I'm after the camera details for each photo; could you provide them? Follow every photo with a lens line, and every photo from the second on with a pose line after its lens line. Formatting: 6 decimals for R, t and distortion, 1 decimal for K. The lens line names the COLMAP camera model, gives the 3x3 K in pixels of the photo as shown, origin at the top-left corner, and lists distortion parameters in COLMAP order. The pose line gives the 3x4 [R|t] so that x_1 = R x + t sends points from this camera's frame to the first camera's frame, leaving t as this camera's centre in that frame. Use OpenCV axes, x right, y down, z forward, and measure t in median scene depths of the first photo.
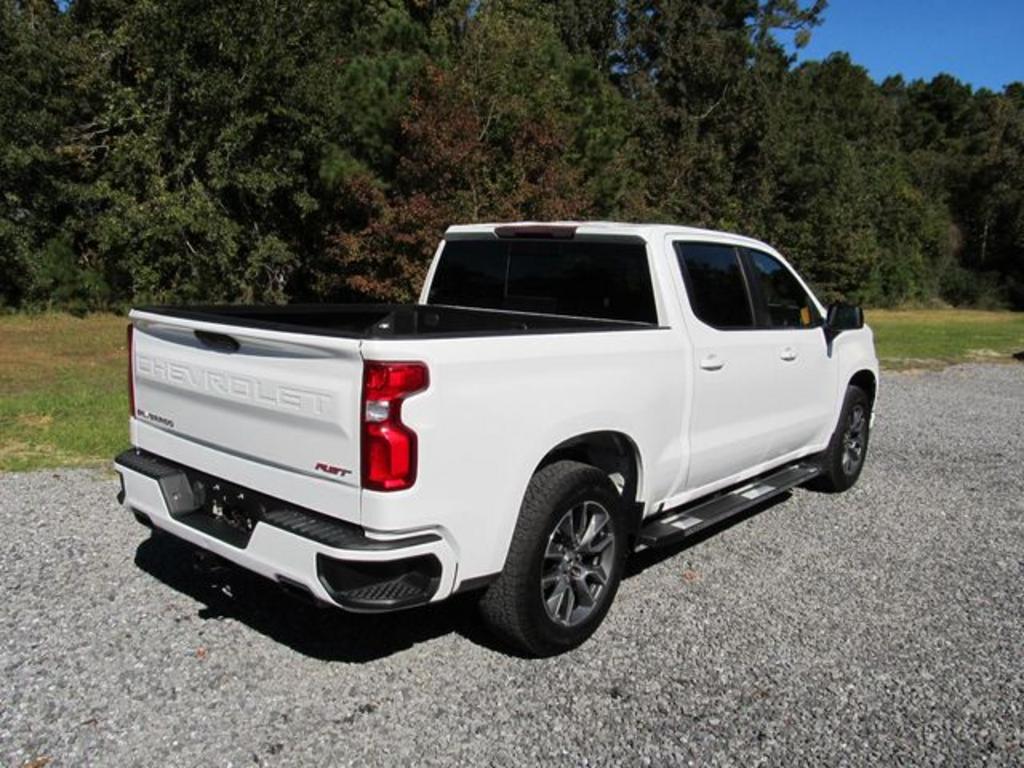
lens RADIAL K [[840.0, 0, 505.0], [0, 840.0, 385.3], [0, 0, 1]] dist [-0.067626, 0.026458]
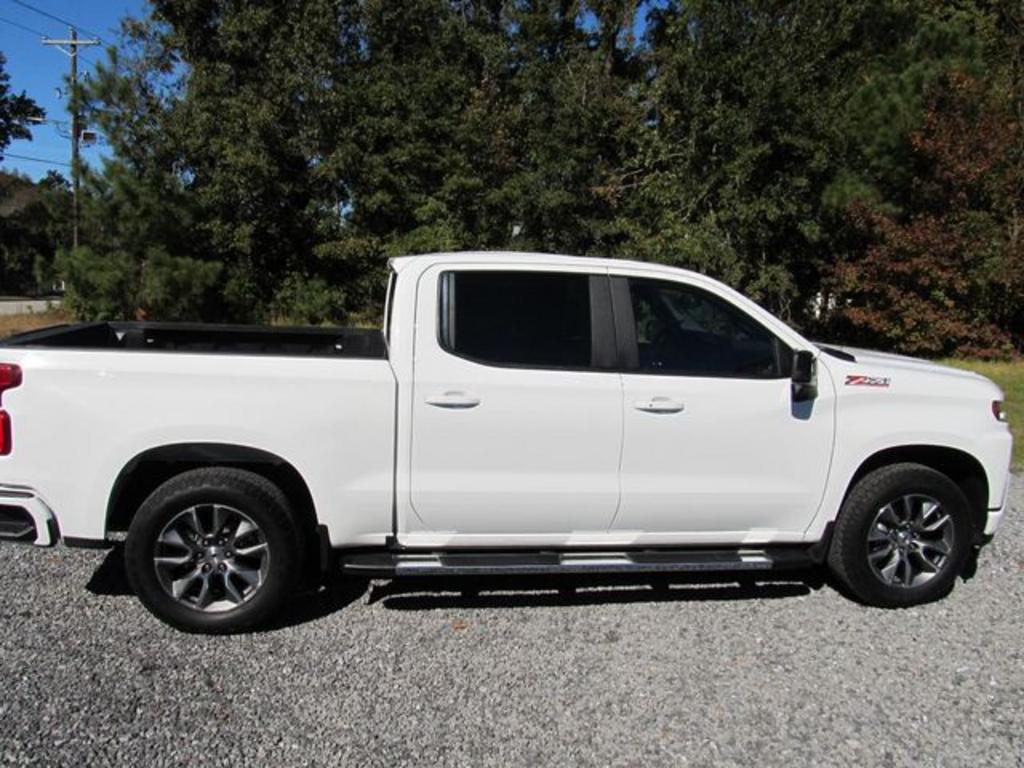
lens RADIAL K [[840.0, 0, 505.0], [0, 840.0, 385.3], [0, 0, 1]] dist [-0.067626, 0.026458]
pose [[0.750788, 0.079078, -0.655792, 0.152442], [-0.101445, 0.994834, 0.003820, -0.008809], [0.652707, 0.063659, 0.754932, 0.054615]]
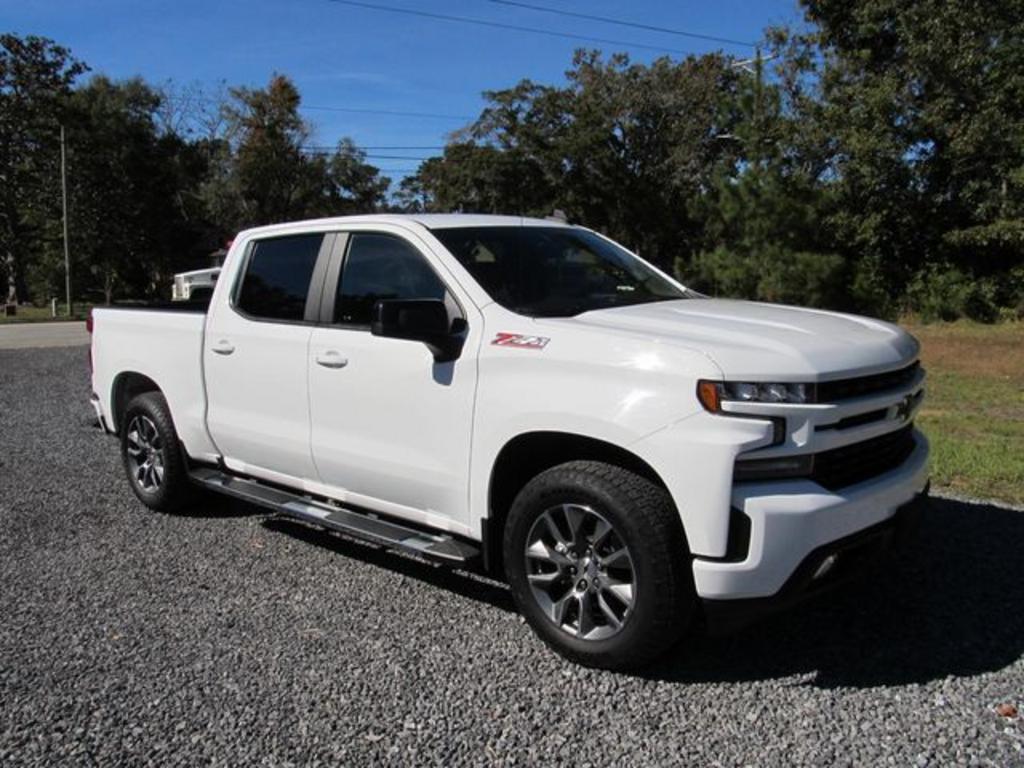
lens RADIAL K [[840.0, 0, 505.0], [0, 840.0, 385.3], [0, 0, 1]] dist [-0.067626, 0.026458]
pose [[-0.038022, 0.100749, -0.994185, 0.227159], [-0.119219, 0.987341, 0.104615, -0.023295], [0.992140, 0.122503, -0.025529, 0.236921]]
